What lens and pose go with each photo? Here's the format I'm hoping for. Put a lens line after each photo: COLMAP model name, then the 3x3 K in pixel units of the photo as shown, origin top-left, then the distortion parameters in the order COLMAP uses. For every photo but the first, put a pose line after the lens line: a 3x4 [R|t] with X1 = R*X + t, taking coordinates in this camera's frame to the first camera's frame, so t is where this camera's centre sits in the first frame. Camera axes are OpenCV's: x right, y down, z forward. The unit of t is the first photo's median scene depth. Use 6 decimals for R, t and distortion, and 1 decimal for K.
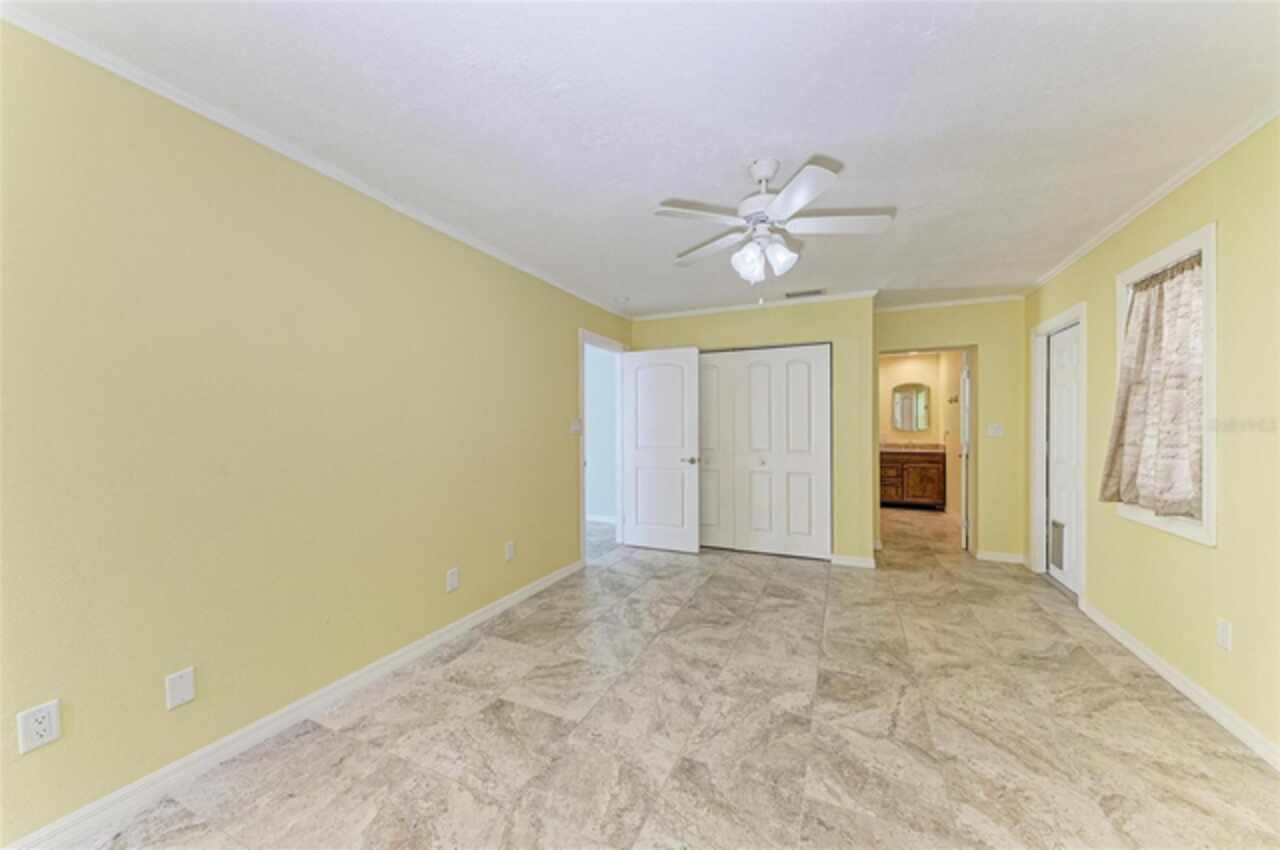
lens RADIAL K [[464.6, 0, 640.1], [0, 464.6, 428.4], [0, 0, 1]] dist [0.018799, -0.007830]
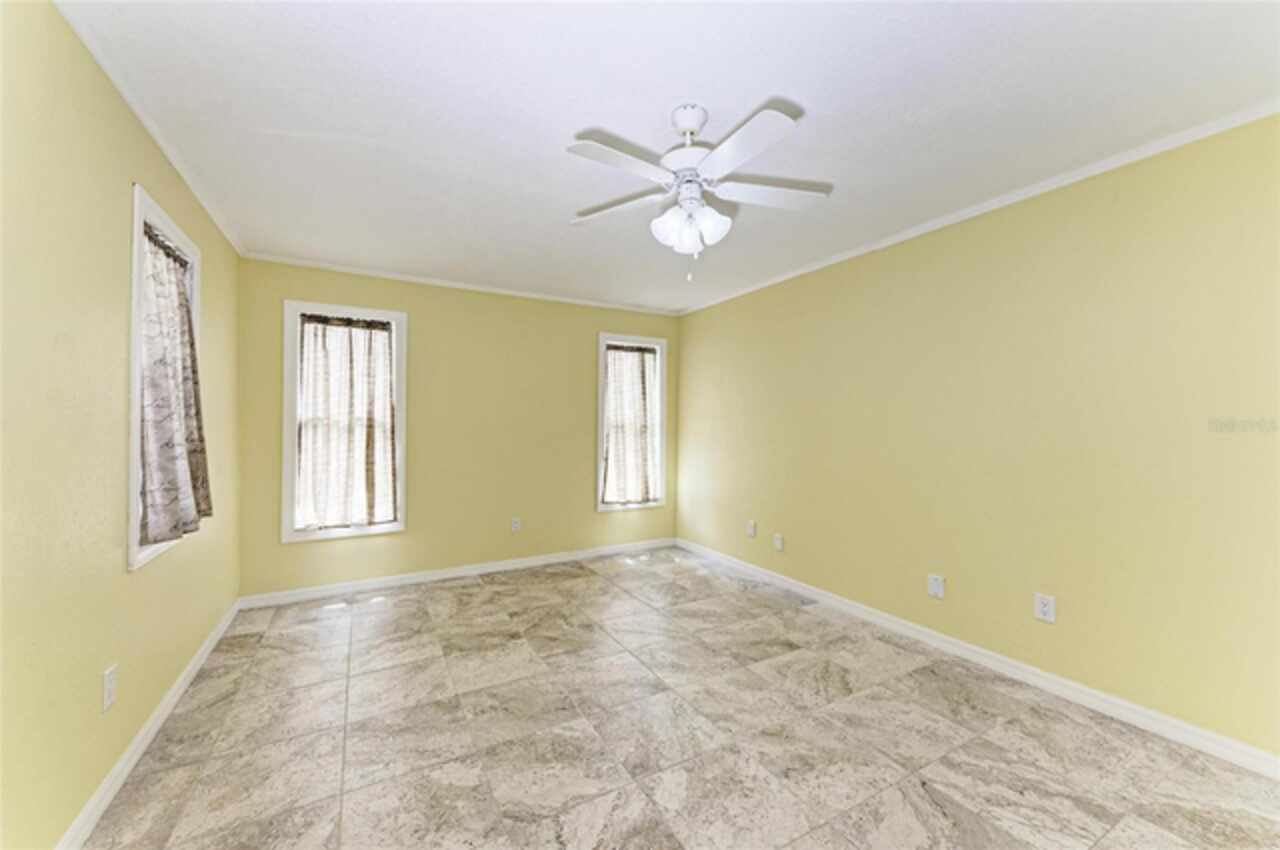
lens RADIAL K [[487.2, 0, 630.8], [0, 487.2, 426.4], [0, 0, 1]] dist [0.011363, -0.000142]
pose [[-0.608095, 0.004393, -0.793852, 0.957655], [-0.004750, 0.999947, 0.009171, -0.011732], [0.793850, 0.009347, -0.608041, 1.375689]]
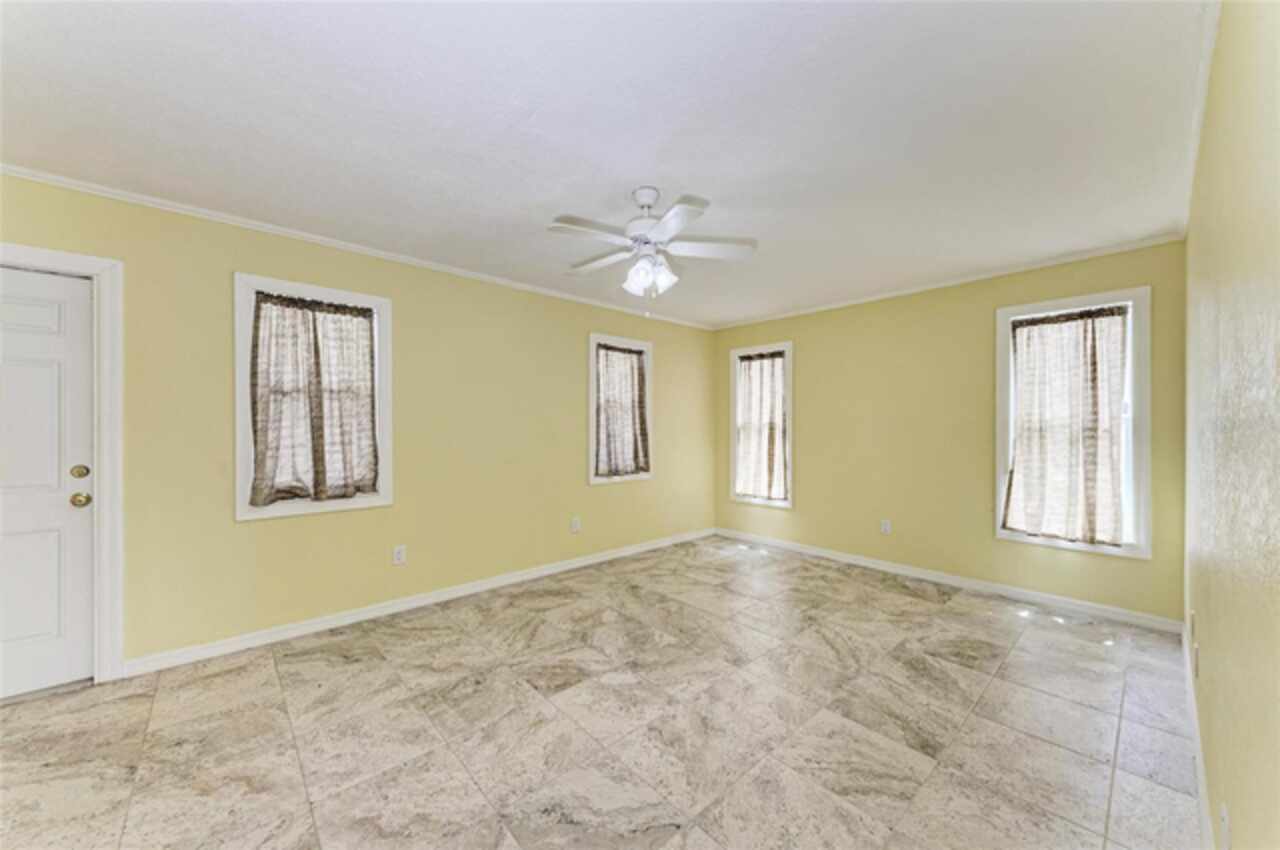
lens RADIAL K [[451.2, 0, 640.4], [0, 451.2, 427.9], [0, 0, 1]] dist [0.017049, -0.007099]
pose [[-0.916182, 0.001796, 0.400758, -0.145545], [0.005117, 0.999961, 0.007217, -0.013316], [-0.400729, 0.008662, -0.916156, 1.882118]]
